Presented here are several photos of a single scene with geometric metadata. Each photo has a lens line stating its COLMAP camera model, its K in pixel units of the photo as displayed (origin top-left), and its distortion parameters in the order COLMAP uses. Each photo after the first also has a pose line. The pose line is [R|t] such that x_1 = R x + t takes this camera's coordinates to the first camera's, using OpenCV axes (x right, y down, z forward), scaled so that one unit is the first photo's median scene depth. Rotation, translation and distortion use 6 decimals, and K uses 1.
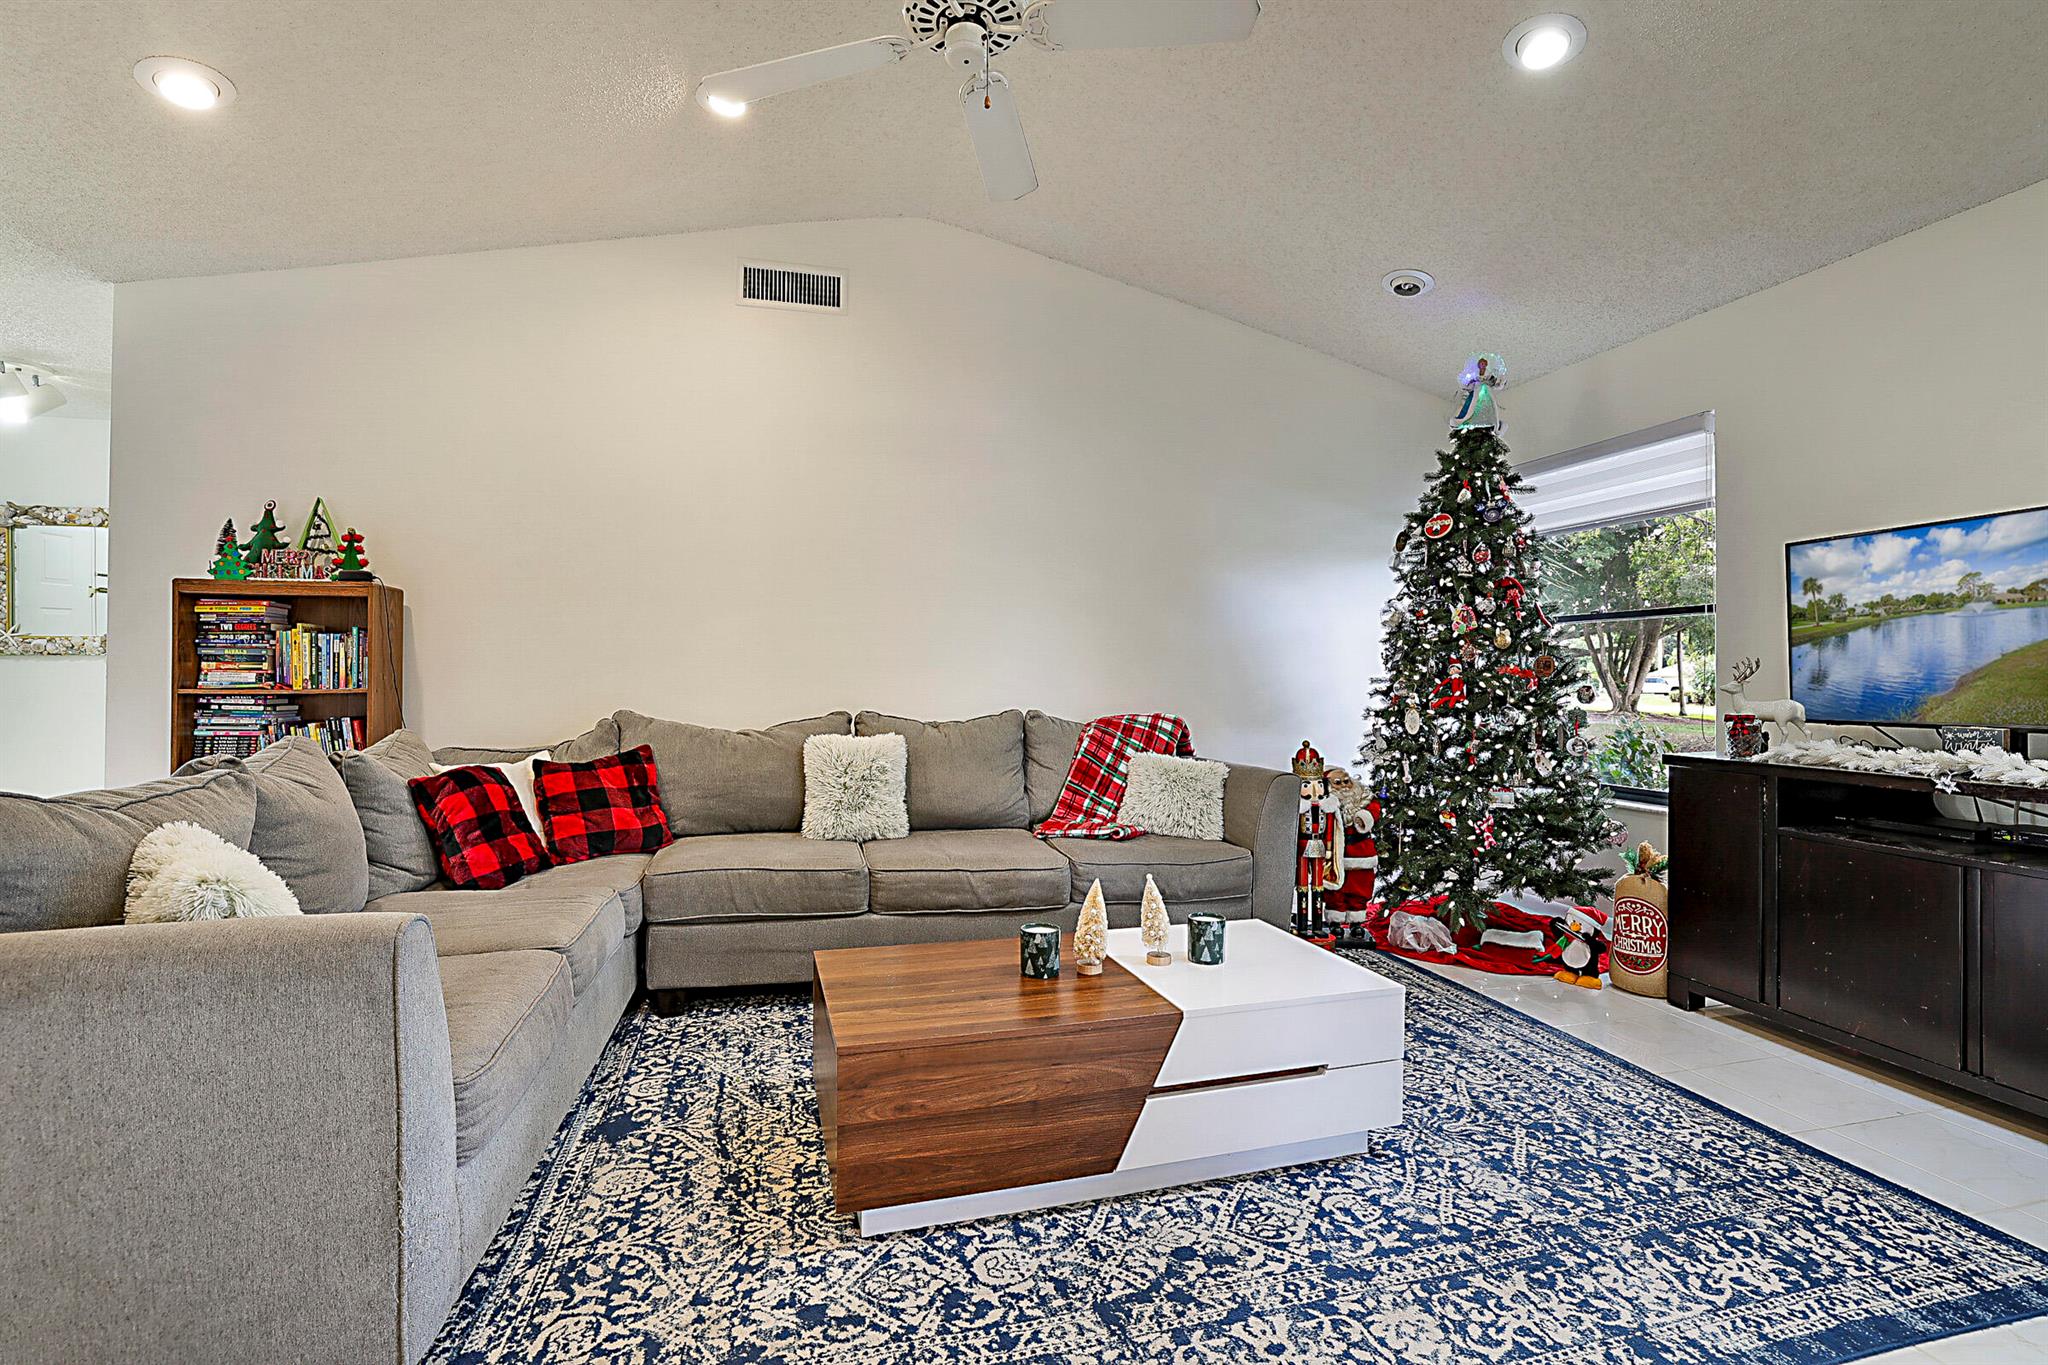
lens RADIAL K [[924.4, 0, 1019.2], [0, 924.4, 669.7], [0, 0, 1]] dist [-0.016921, 0.001670]
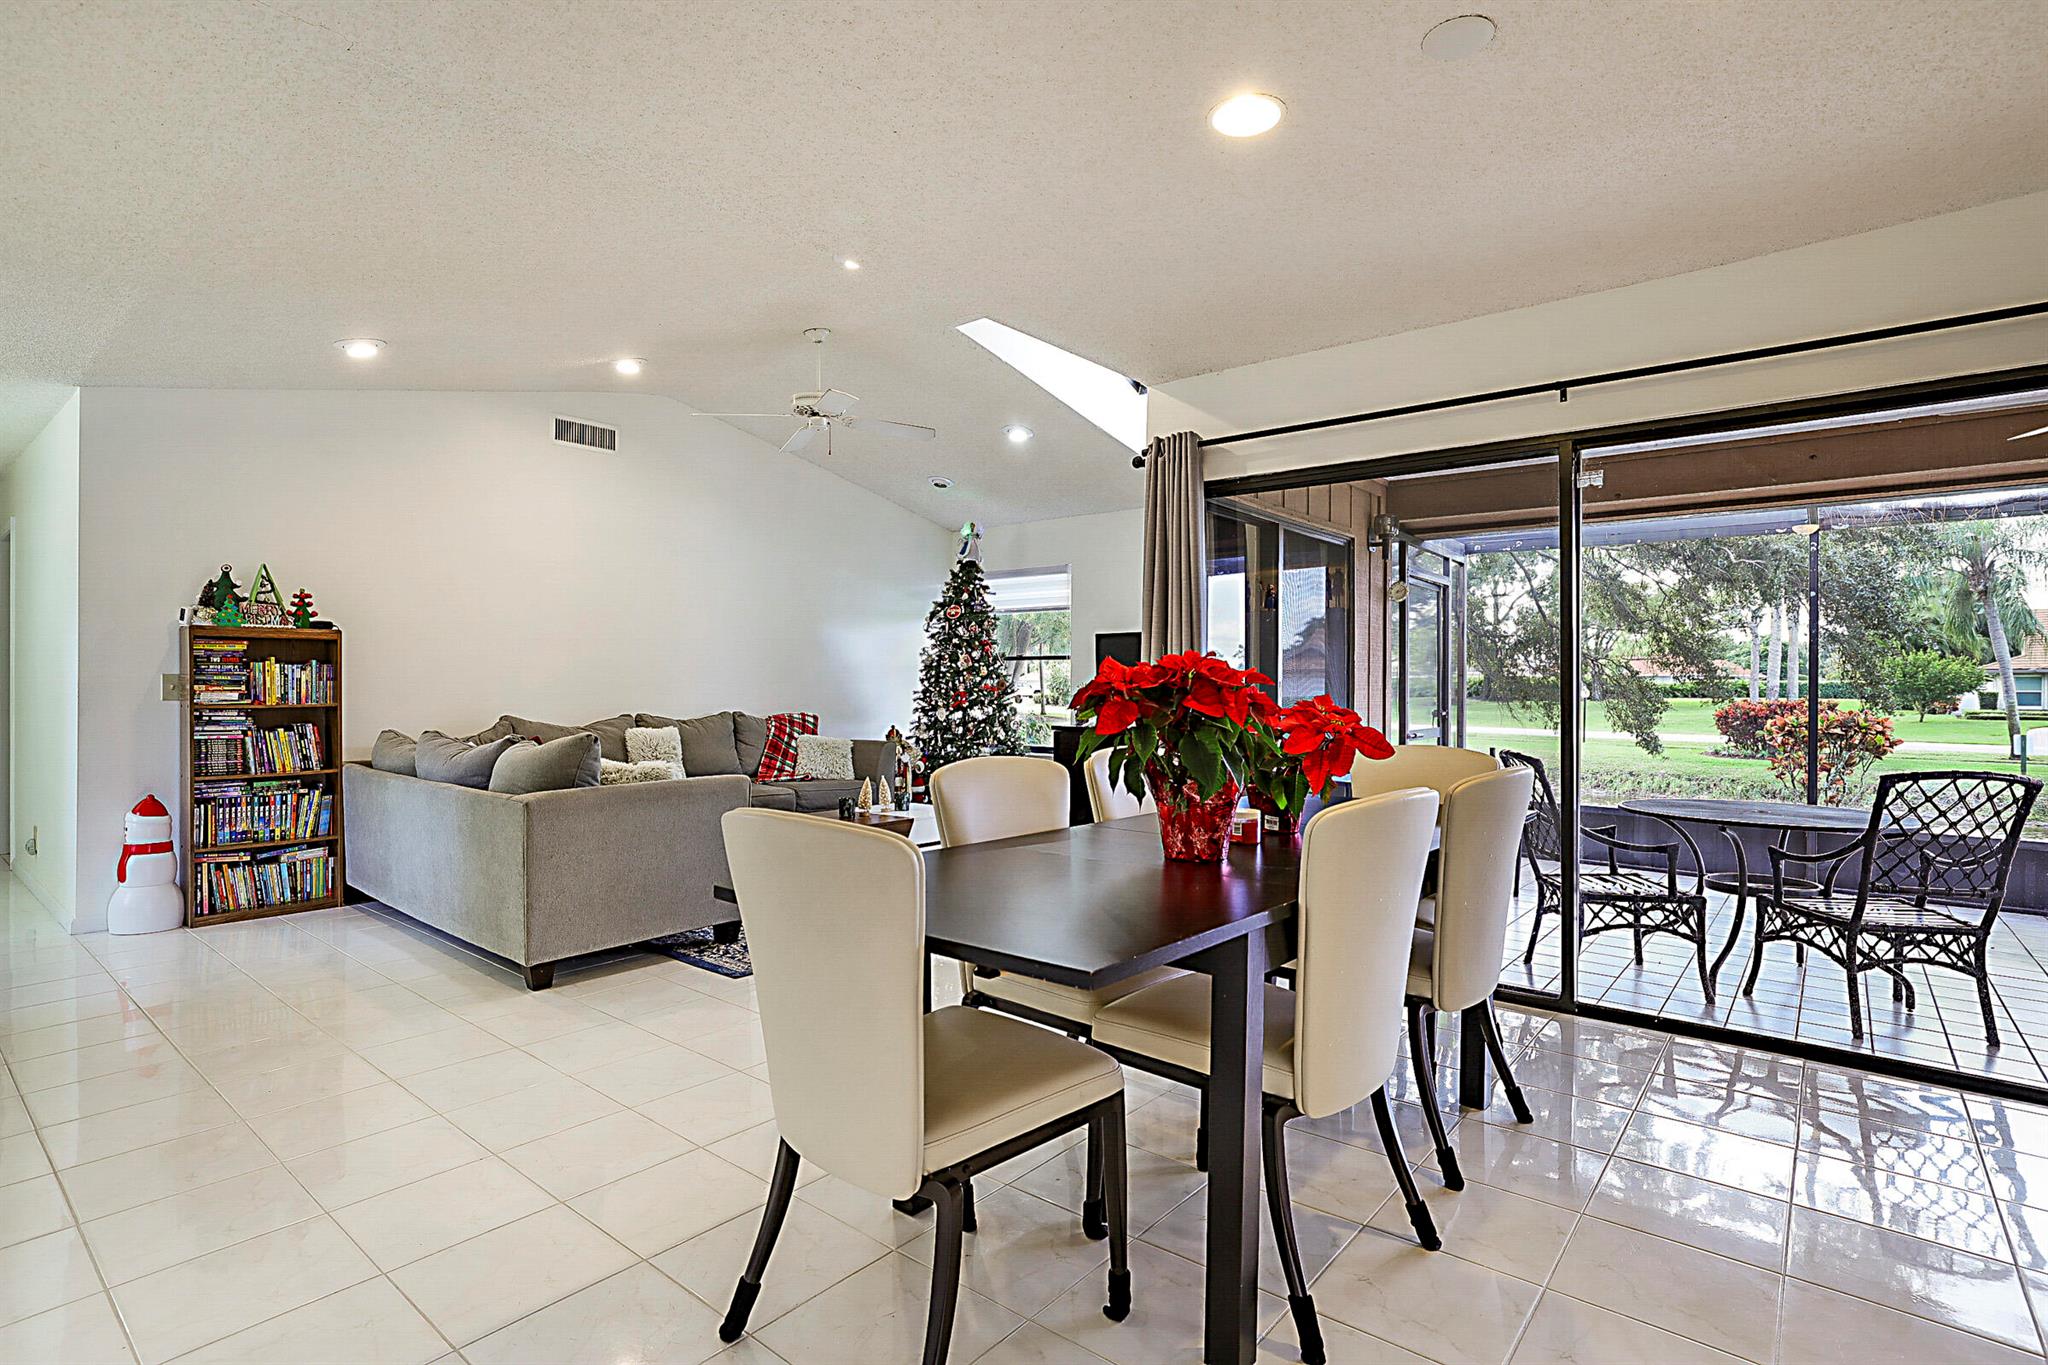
lens RADIAL K [[970.8, 0, 1017.6], [0, 970.8, 695.9], [0, 0, 1]] dist [-0.000355, 0.001431]
pose [[0.825111, -0.008219, 0.564911, -0.576820], [-0.004461, 0.999768, 0.021061, -0.023655], [-0.564953, -0.019898, 0.824883, -0.744746]]
